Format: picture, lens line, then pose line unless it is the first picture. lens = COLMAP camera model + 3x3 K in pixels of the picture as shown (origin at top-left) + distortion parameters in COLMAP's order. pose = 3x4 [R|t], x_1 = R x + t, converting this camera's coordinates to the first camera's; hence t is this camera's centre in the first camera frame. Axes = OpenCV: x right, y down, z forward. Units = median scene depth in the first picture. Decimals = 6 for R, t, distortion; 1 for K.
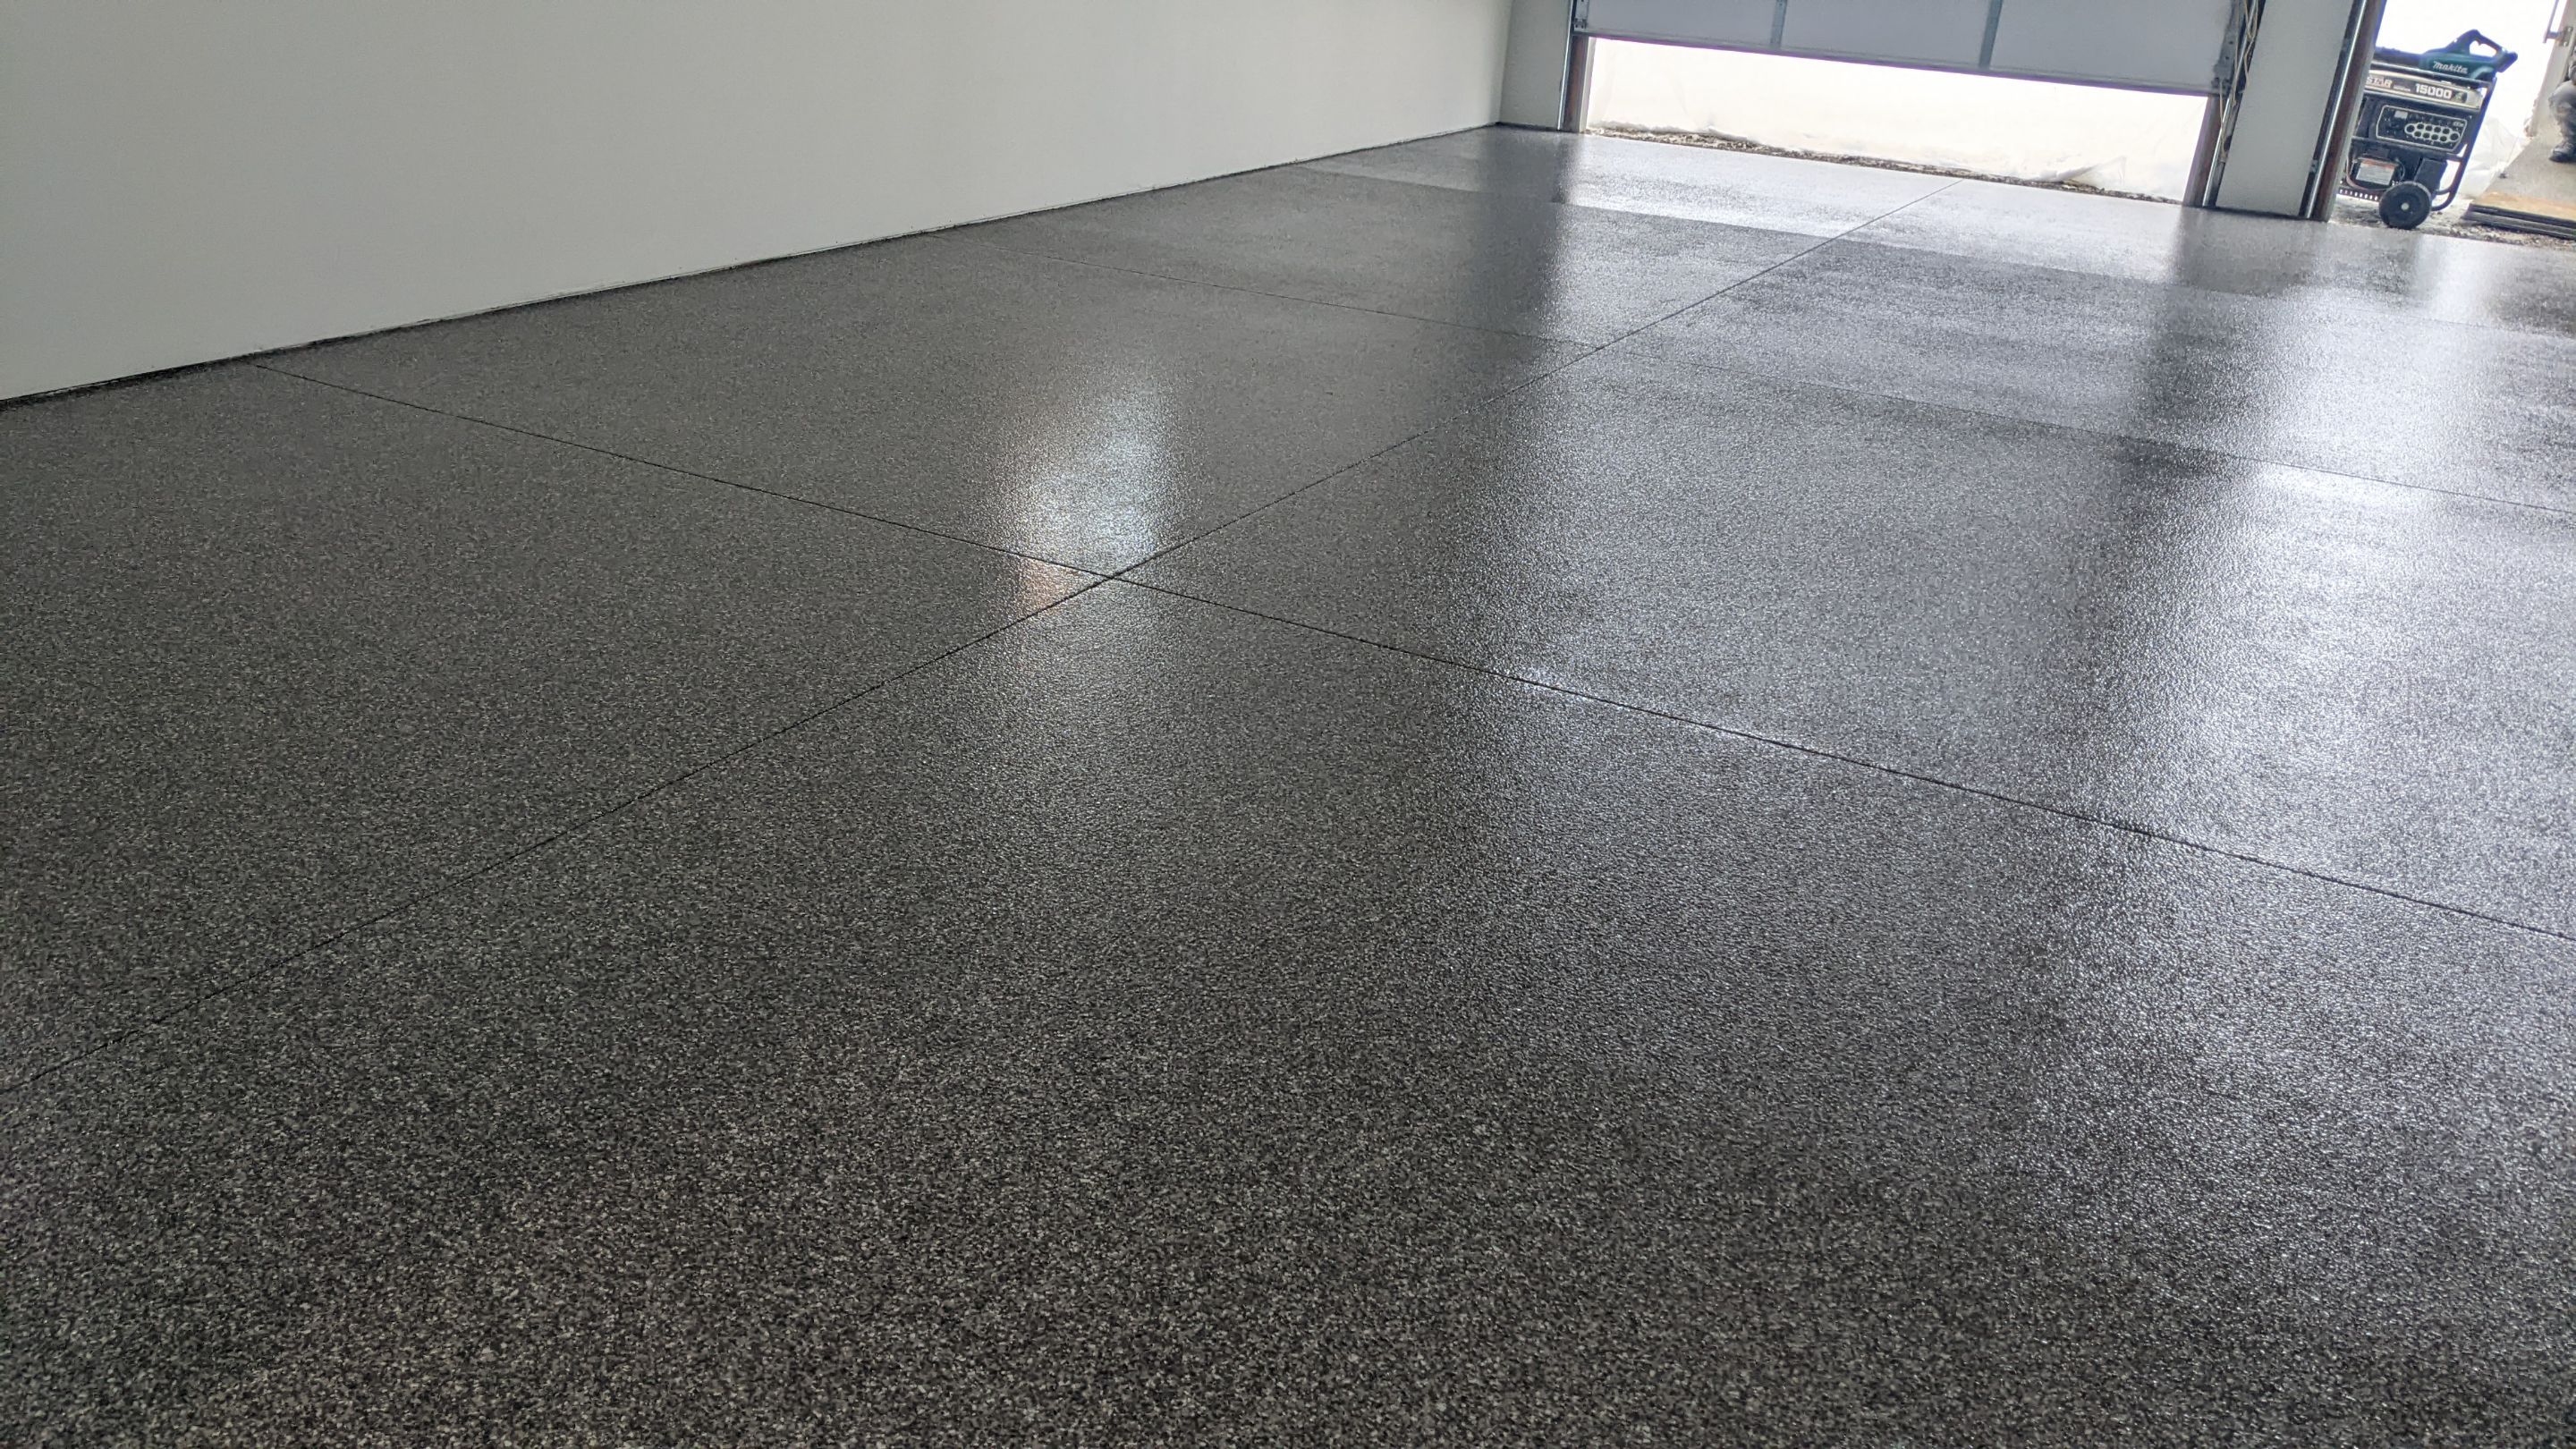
lens RADIAL K [[1991.4, 0, 1388.1], [0, 1991.4, 720.2], [0, 0, 1]] dist [0.116213, -0.185612]
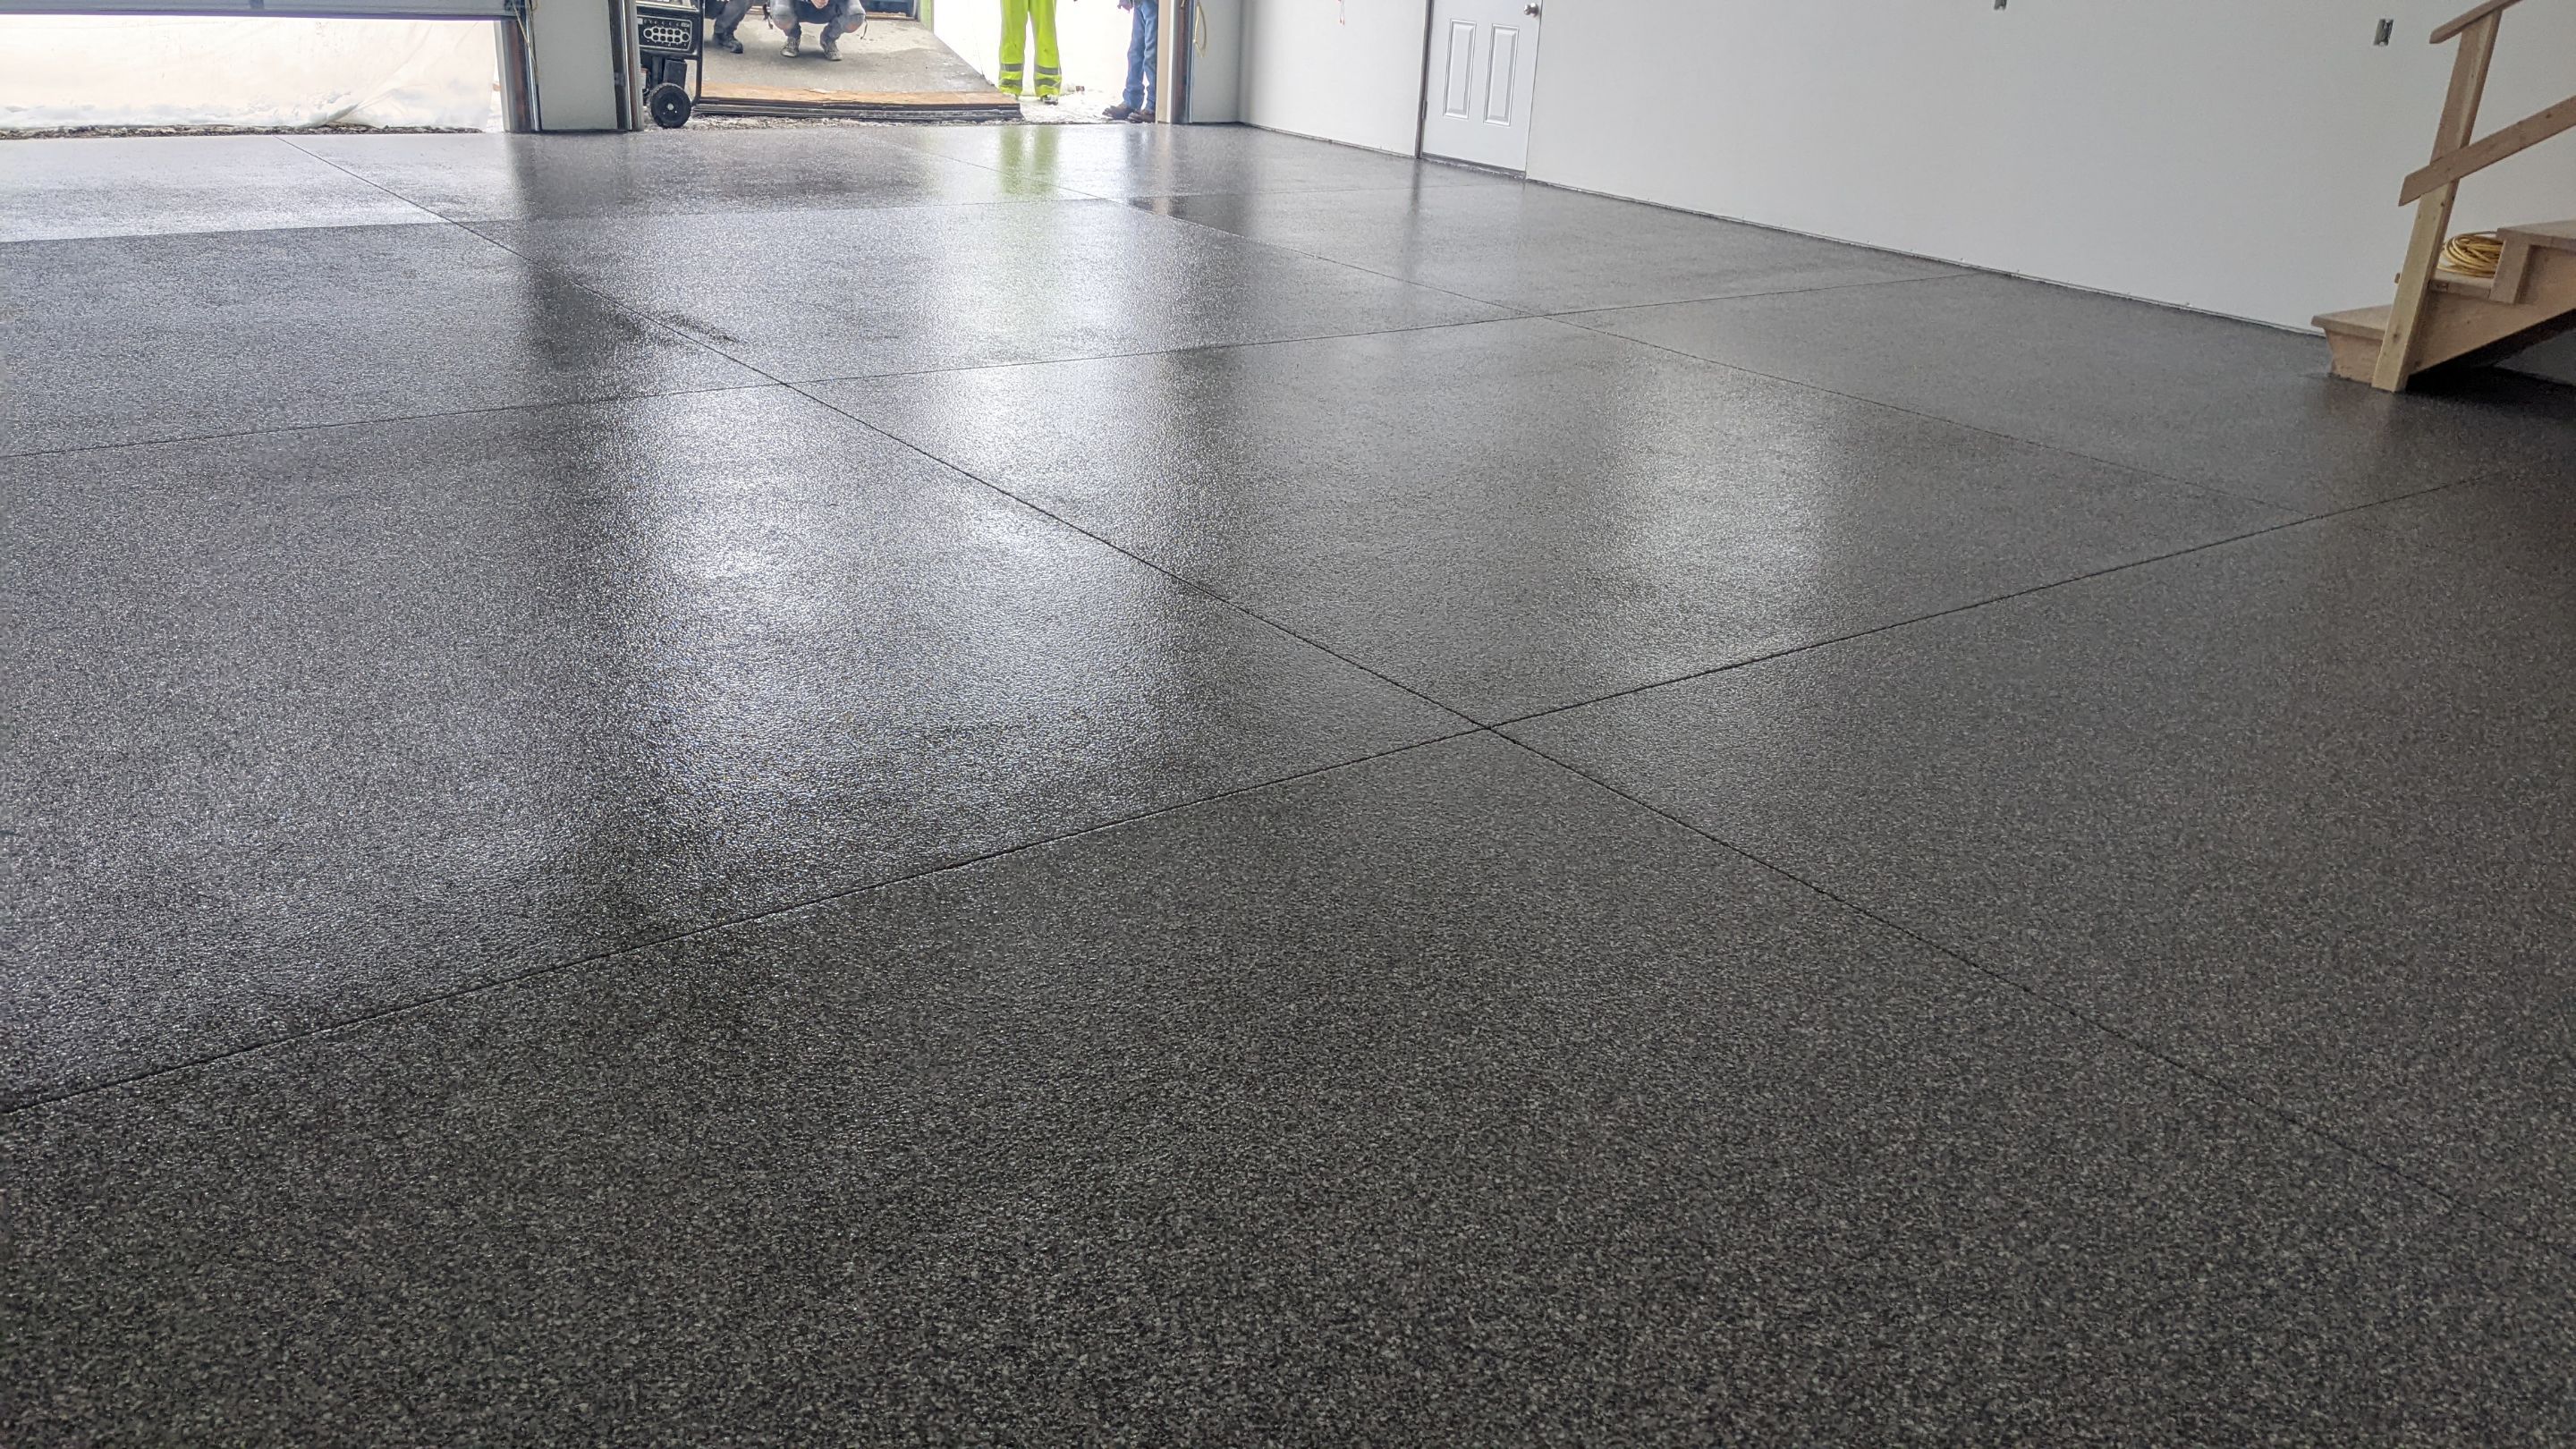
lens RADIAL K [[1937.9, 0, 1288.0], [0, 1937.9, 724.5], [0, 0, 1]] dist [-0.002511, -0.003559]
pose [[0.416259, -0.388500, 0.822068, -0.329527], [0.318104, 0.909208, 0.268607, -0.126373], [-0.851785, 0.149693, 0.502050, 0.253803]]
